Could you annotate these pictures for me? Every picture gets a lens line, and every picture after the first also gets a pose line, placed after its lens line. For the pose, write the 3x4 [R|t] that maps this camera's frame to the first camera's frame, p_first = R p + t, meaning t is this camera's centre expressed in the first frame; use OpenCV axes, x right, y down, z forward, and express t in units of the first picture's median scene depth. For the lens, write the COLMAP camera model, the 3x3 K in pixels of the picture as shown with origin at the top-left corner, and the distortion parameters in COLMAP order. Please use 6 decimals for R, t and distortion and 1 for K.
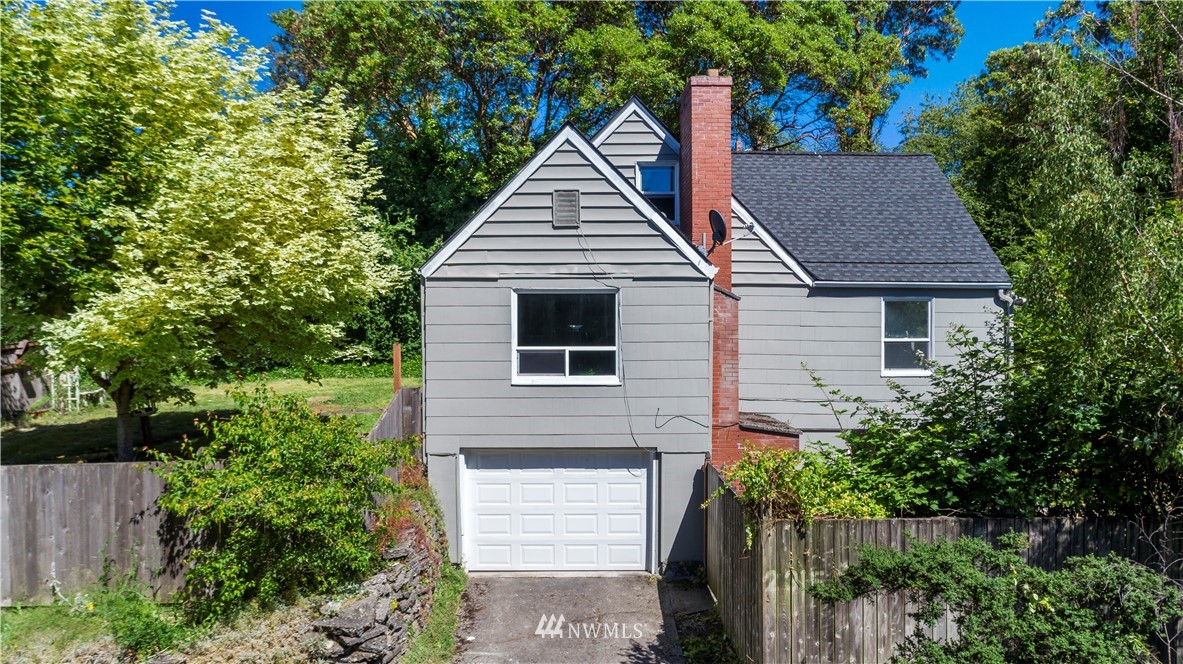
lens RADIAL K [[801.7, 0, 591.5], [0, 801.7, 332.0], [0, 0, 1]] dist [-0.005267, -0.002524]
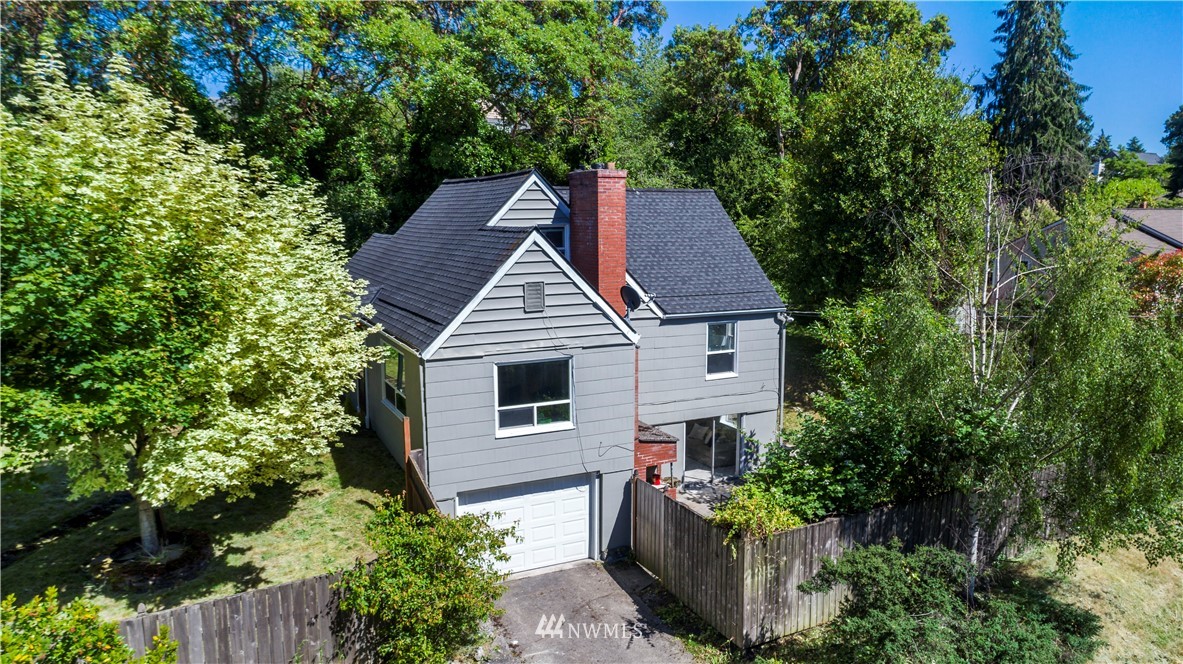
lens RADIAL K [[801.7, 0, 591.5], [0, 801.7, 332.0], [0, 0, 1]] dist [-0.005267, -0.002524]
pose [[0.907812, -0.063751, 0.414504, -0.471075], [0.007133, 0.990583, 0.136729, -0.268388], [-0.419317, -0.121167, 0.899717, -0.172896]]
